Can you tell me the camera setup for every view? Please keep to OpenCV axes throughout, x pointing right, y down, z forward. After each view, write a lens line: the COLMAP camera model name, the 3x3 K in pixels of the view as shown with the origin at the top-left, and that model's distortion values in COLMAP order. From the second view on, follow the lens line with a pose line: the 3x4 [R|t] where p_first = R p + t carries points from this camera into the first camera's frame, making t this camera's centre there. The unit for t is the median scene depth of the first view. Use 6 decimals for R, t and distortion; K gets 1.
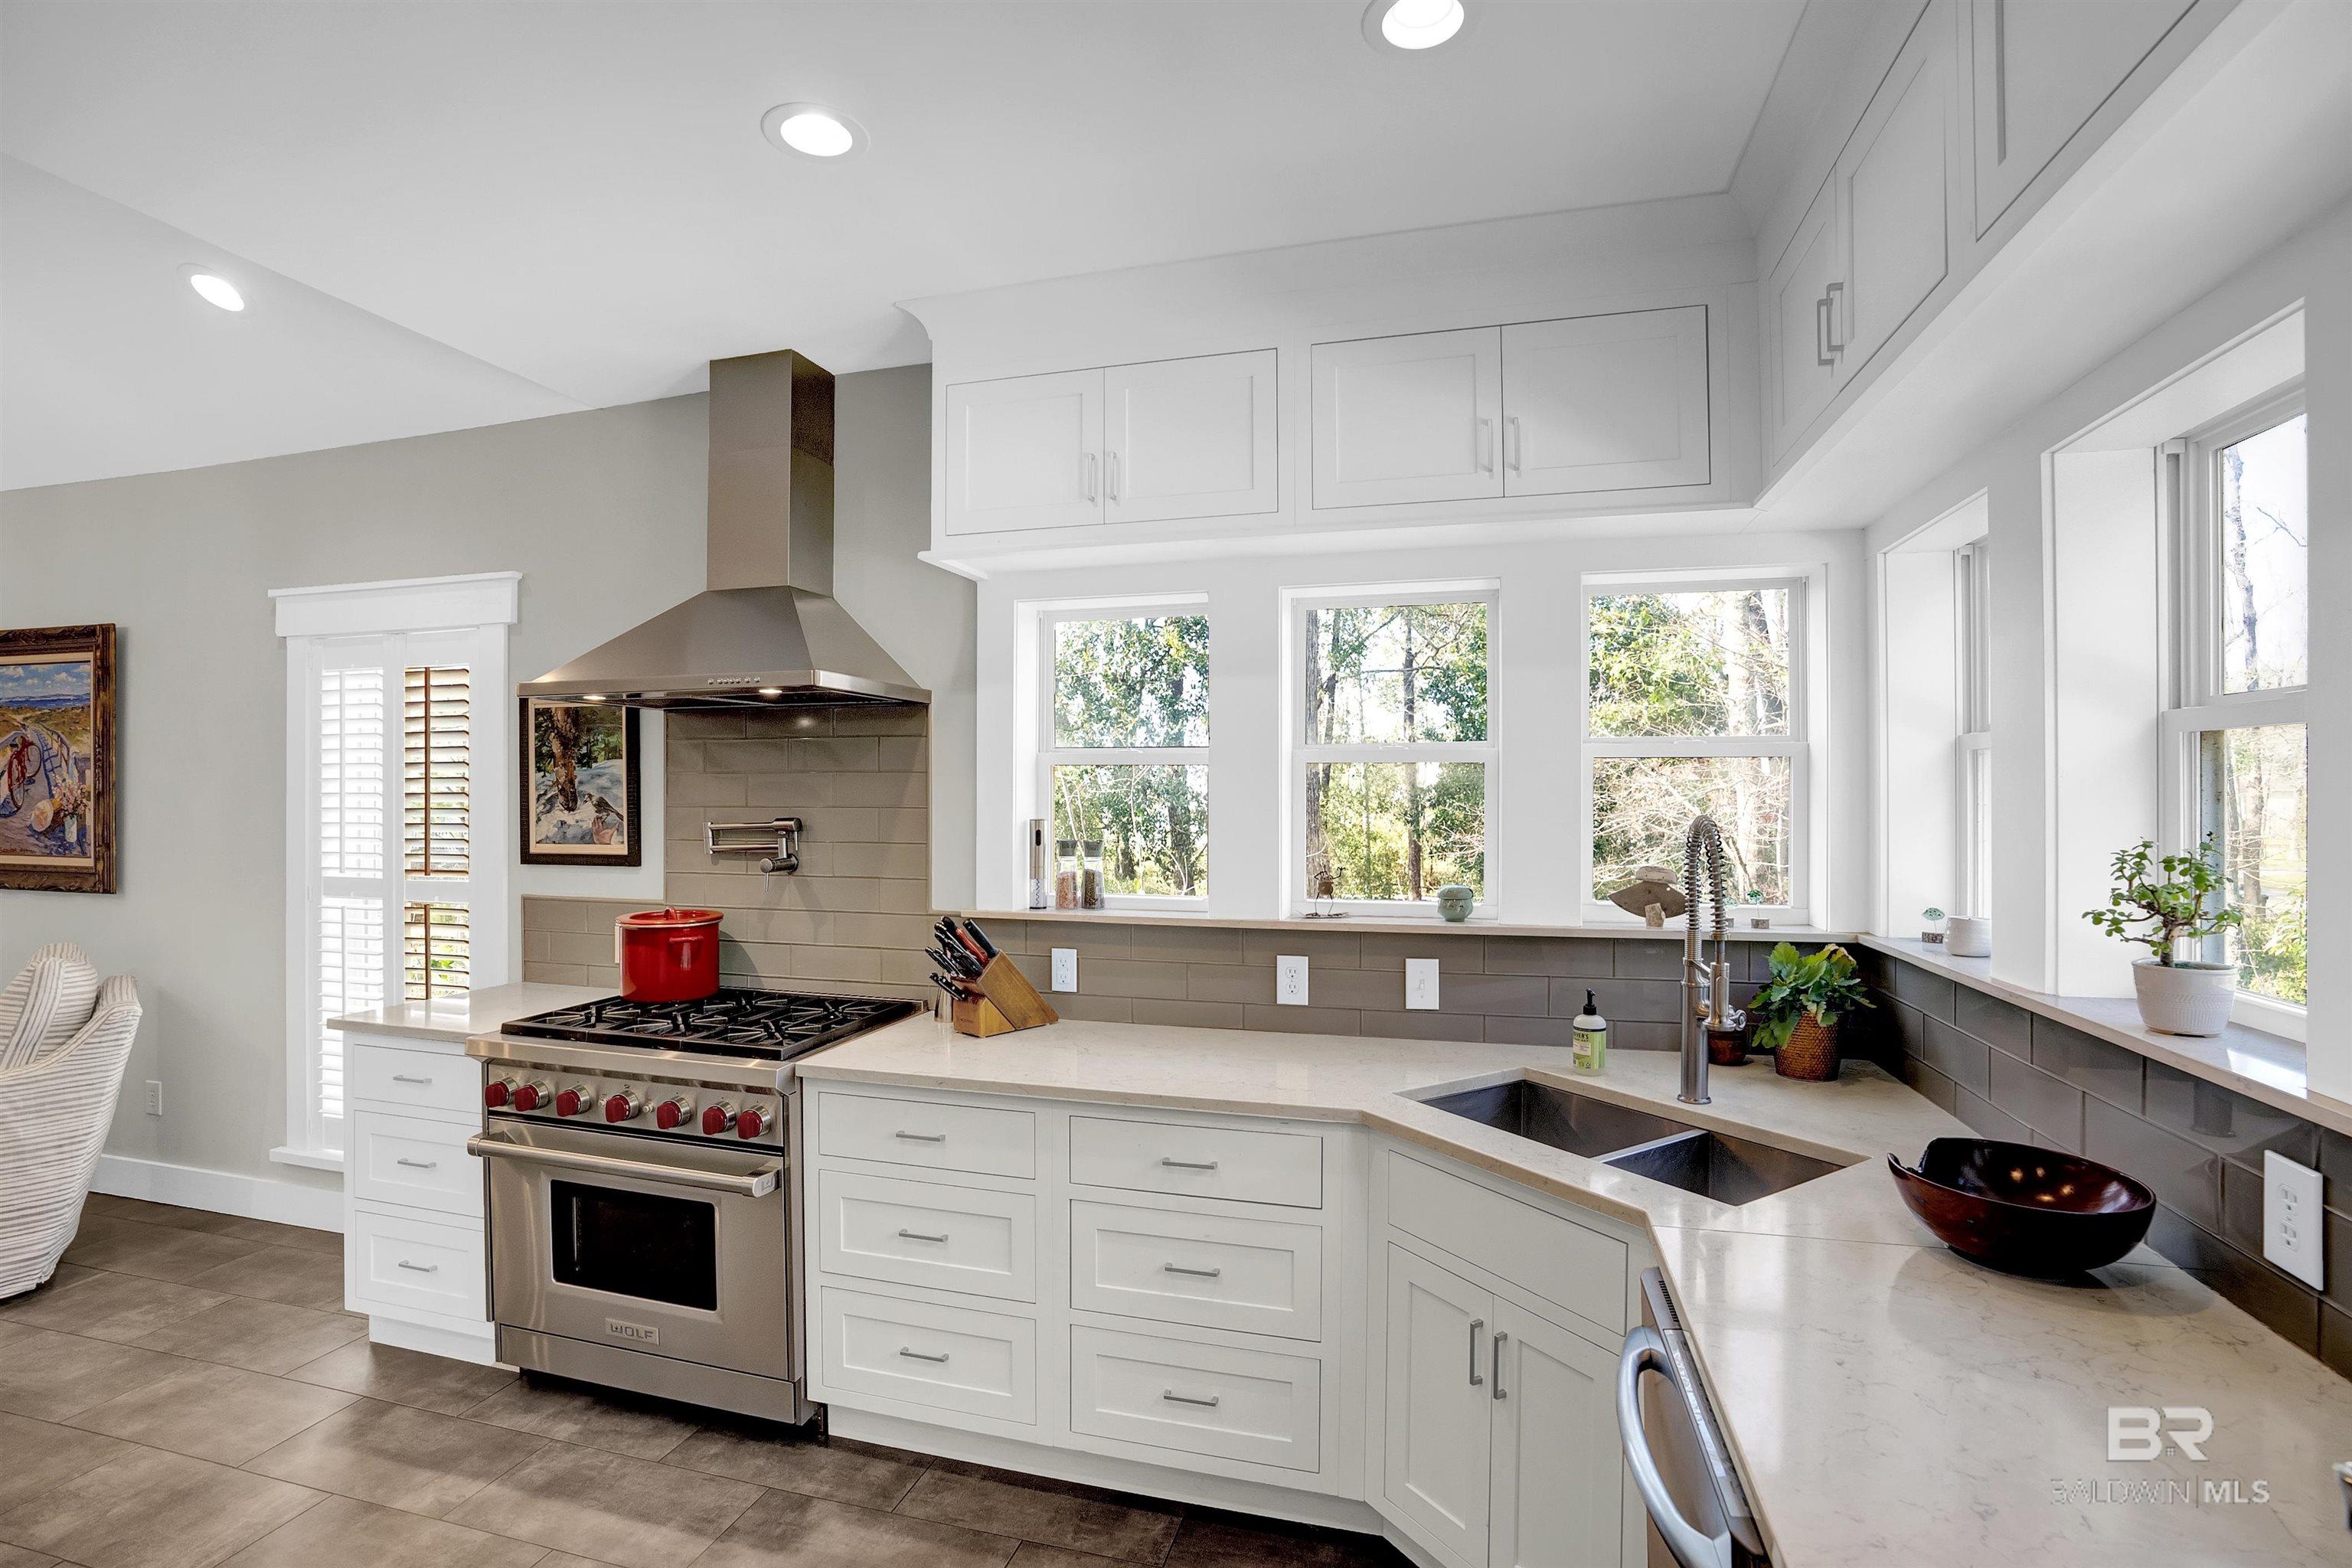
lens RADIAL K [[1090.5, 0, 1177.0], [0, 1090.5, 787.7], [0, 0, 1]] dist [-0.065578, 0.022454]
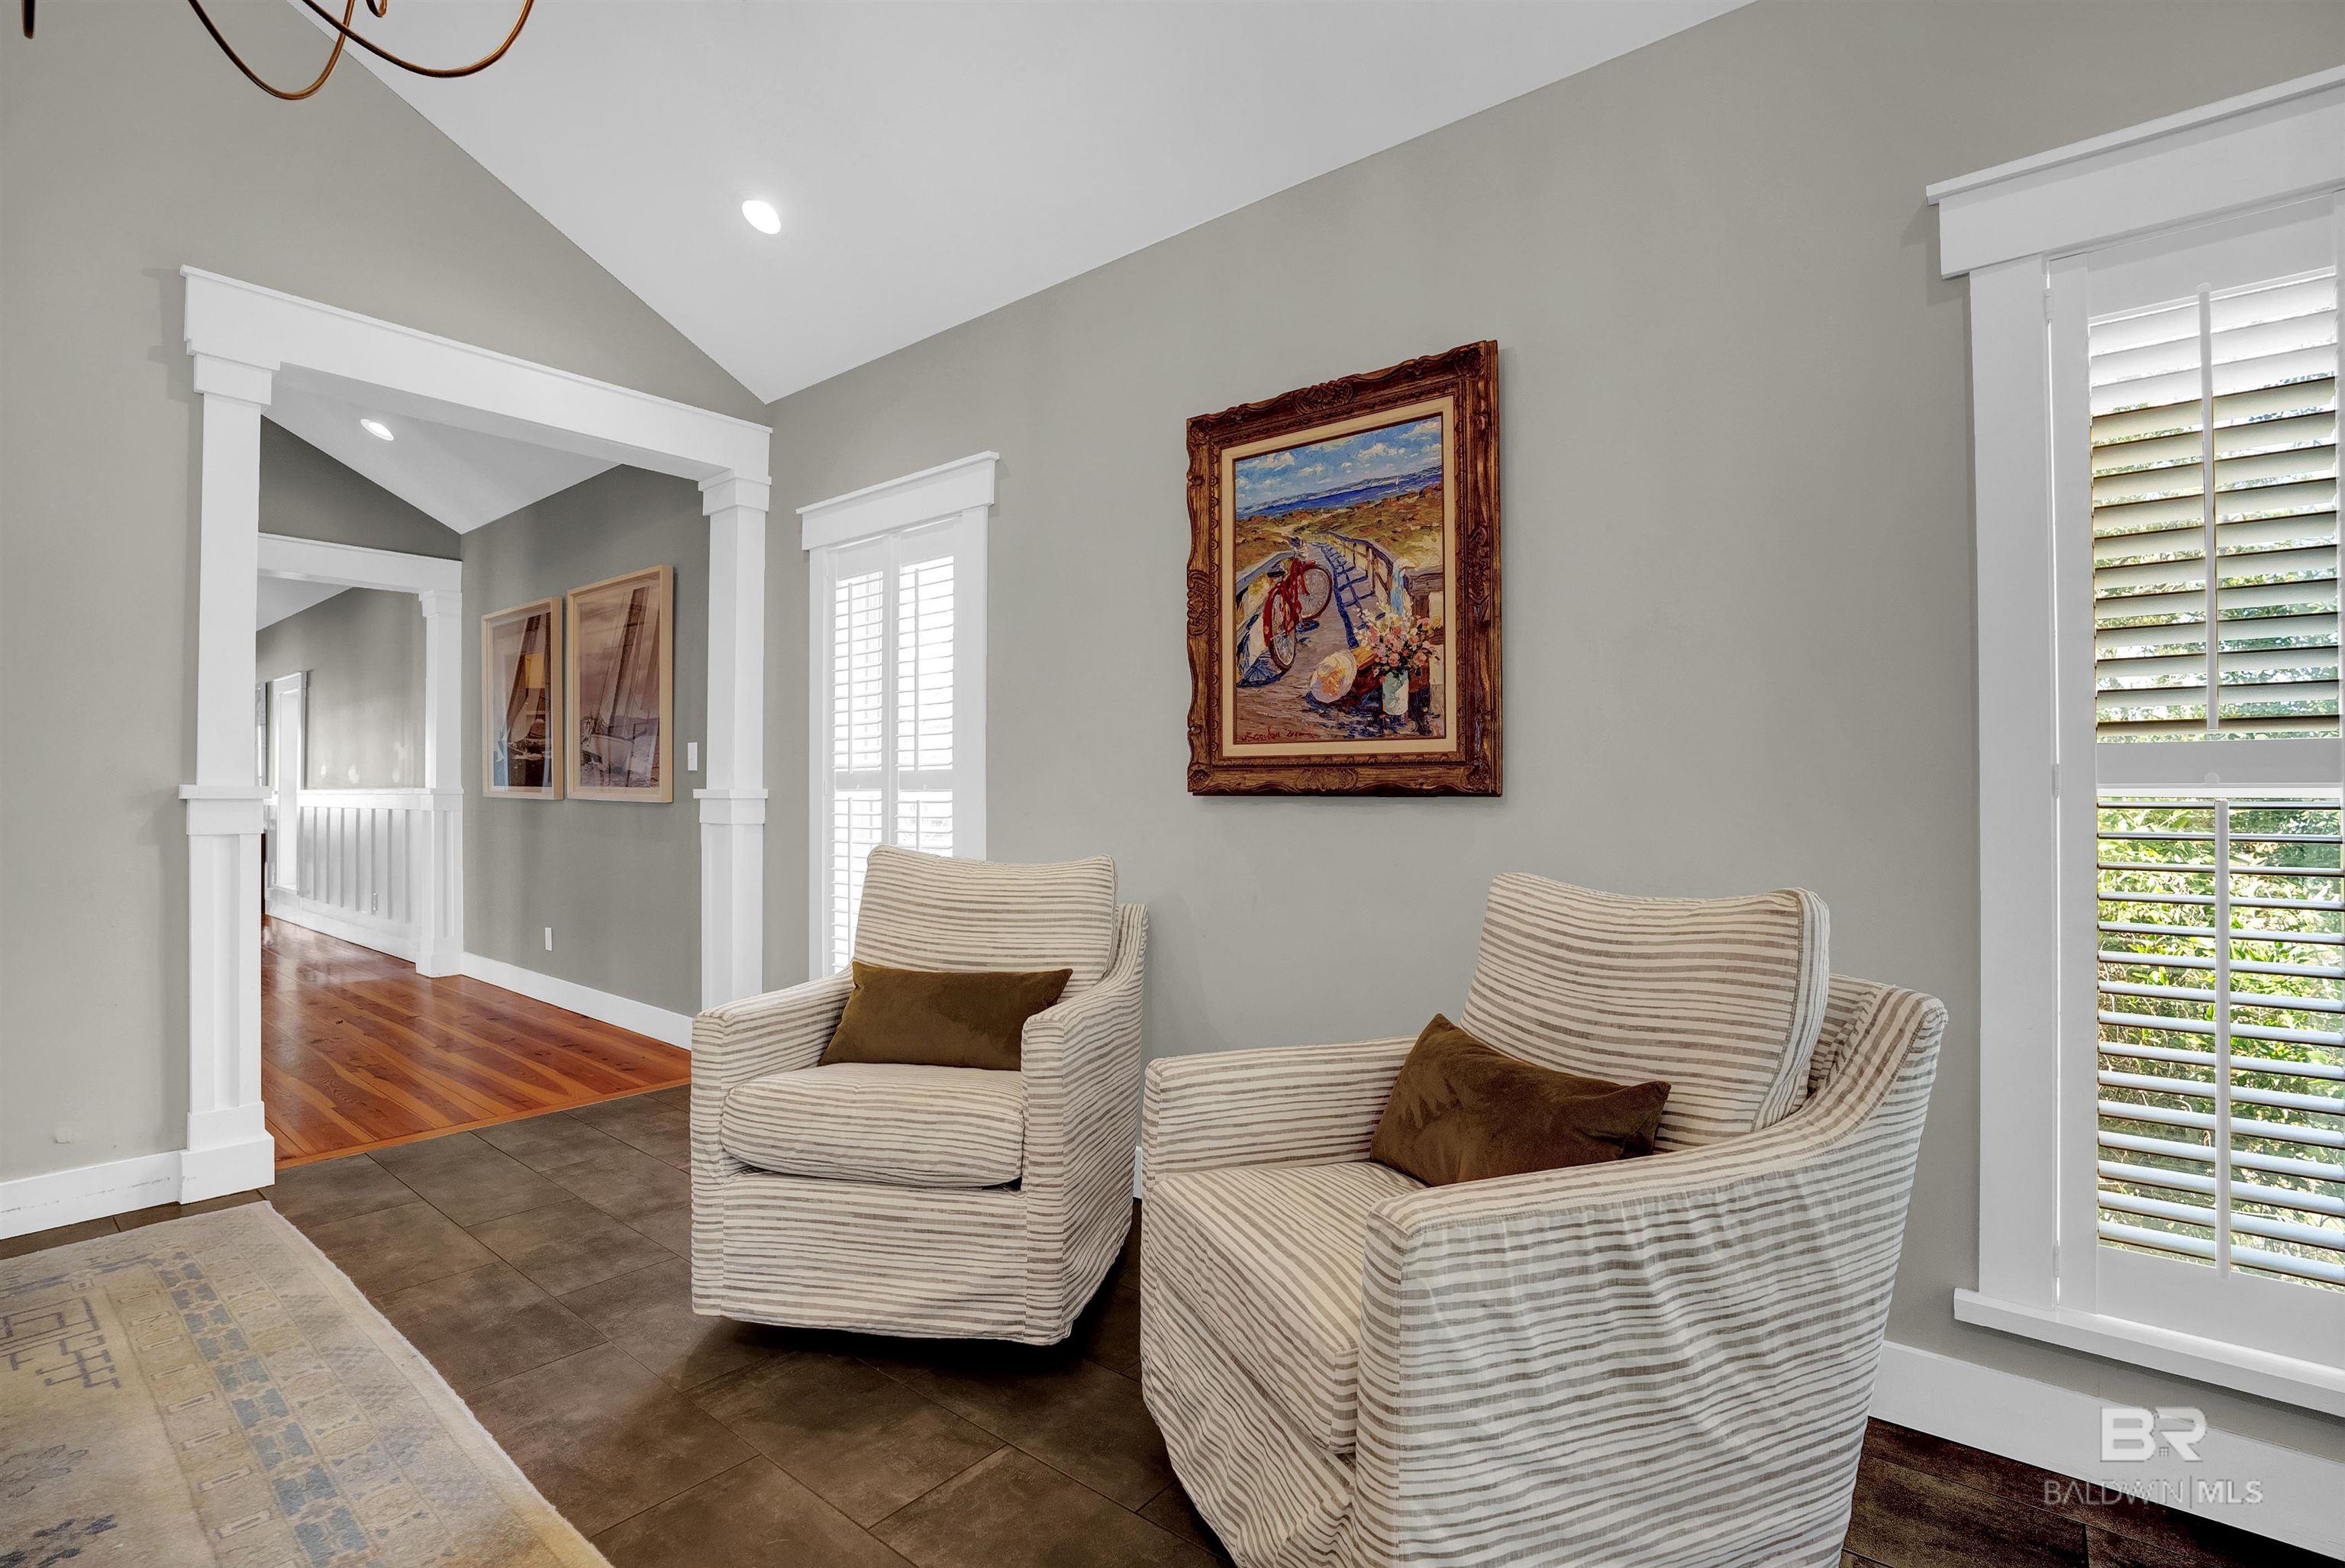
lens RADIAL K [[1087.3, 0, 1174.6], [0, 1087.3, 789.1], [0, 0, 1]] dist [-0.065578, 0.022454]
pose [[0.914700, -0.001554, -0.404130, -1.086953], [0.001194, 0.999999, -0.001142, 0.113689], [0.404132, 0.000562, 0.914701, 0.426987]]
